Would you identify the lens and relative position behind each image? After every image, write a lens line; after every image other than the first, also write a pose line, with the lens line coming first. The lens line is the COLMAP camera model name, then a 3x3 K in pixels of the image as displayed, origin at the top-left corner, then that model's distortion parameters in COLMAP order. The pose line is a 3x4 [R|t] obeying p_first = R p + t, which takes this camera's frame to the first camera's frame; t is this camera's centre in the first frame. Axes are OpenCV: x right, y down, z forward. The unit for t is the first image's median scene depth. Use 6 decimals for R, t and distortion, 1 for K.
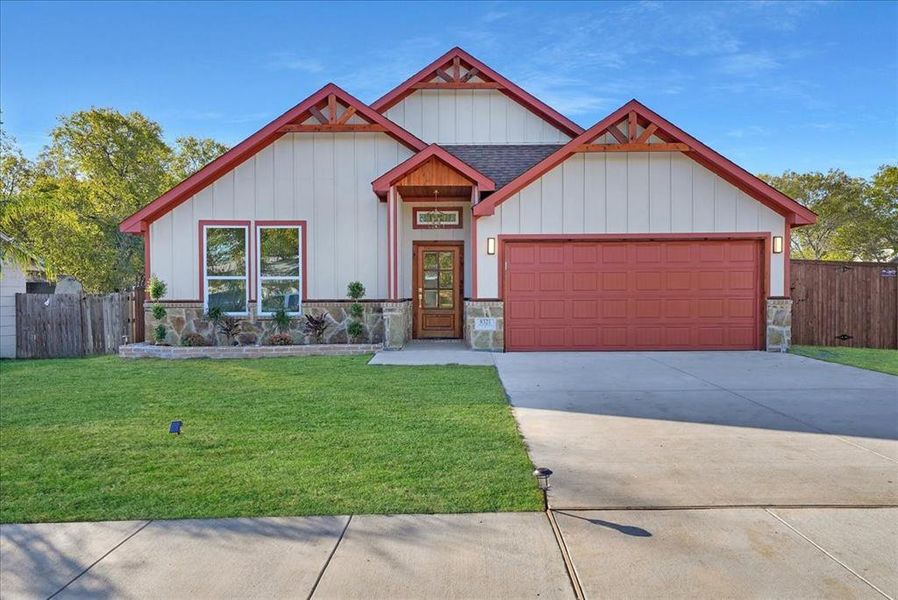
lens RADIAL K [[636.1, 0, 449.0], [0, 636.1, 300.0], [0, 0, 1]] dist [0.039351, 0.003020]
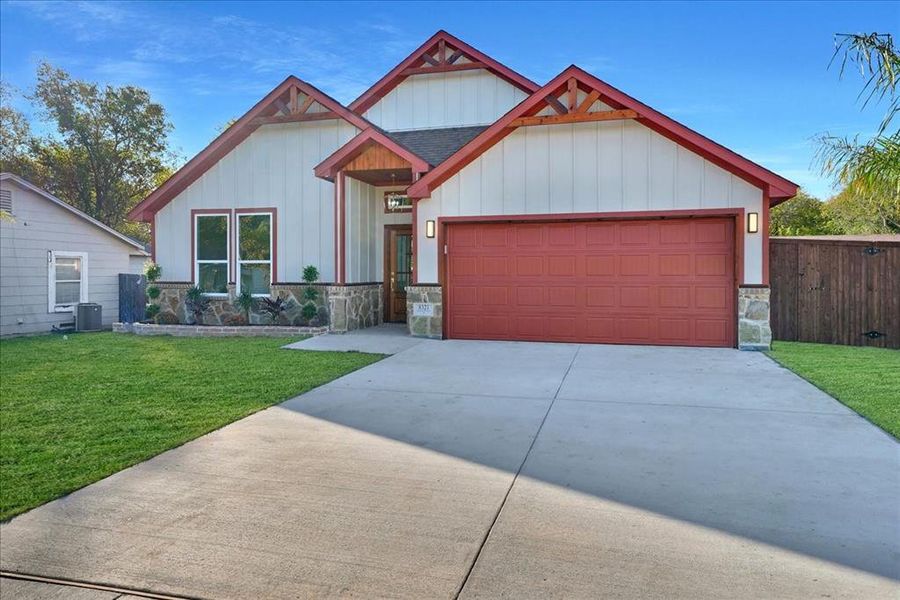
lens RADIAL K [[587.0, 0, 451.6], [0, 587.0, 272.0], [0, 0, 1]] dist [0.031045, -0.000639]
pose [[0.963458, 0.004671, -0.267820, 0.333046], [-0.007916, 0.999908, -0.011036, -0.009852], [0.267744, 0.012752, 0.963406, 0.149209]]
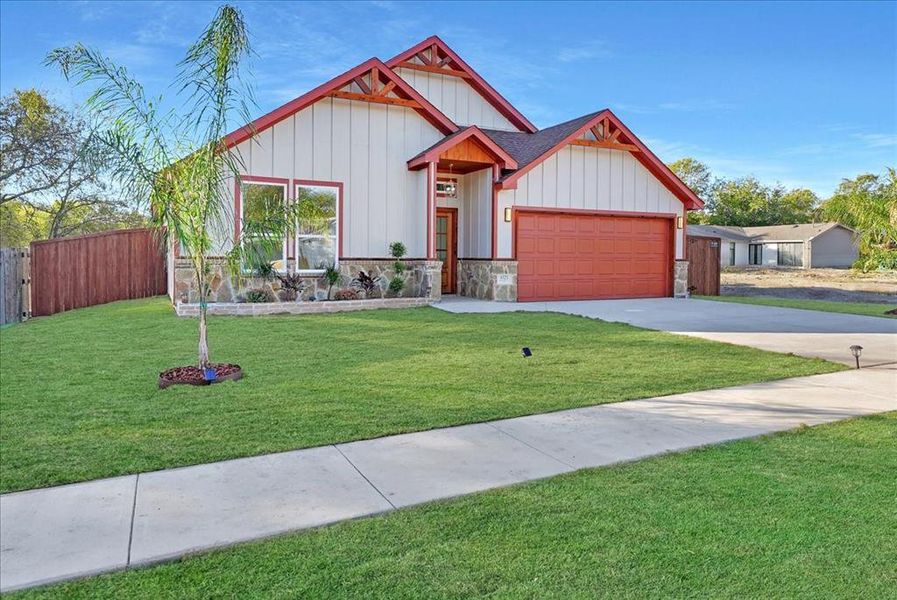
lens RADIAL K [[641.8, 0, 451.9], [0, 641.8, 271.1], [0, 0, 1]] dist [0.049951, 0.002100]
pose [[0.884290, 0.002109, 0.466934, -0.592153], [-0.007049, 0.999936, 0.008833, 0.011814], [-0.466885, -0.011102, 0.884248, -0.029325]]
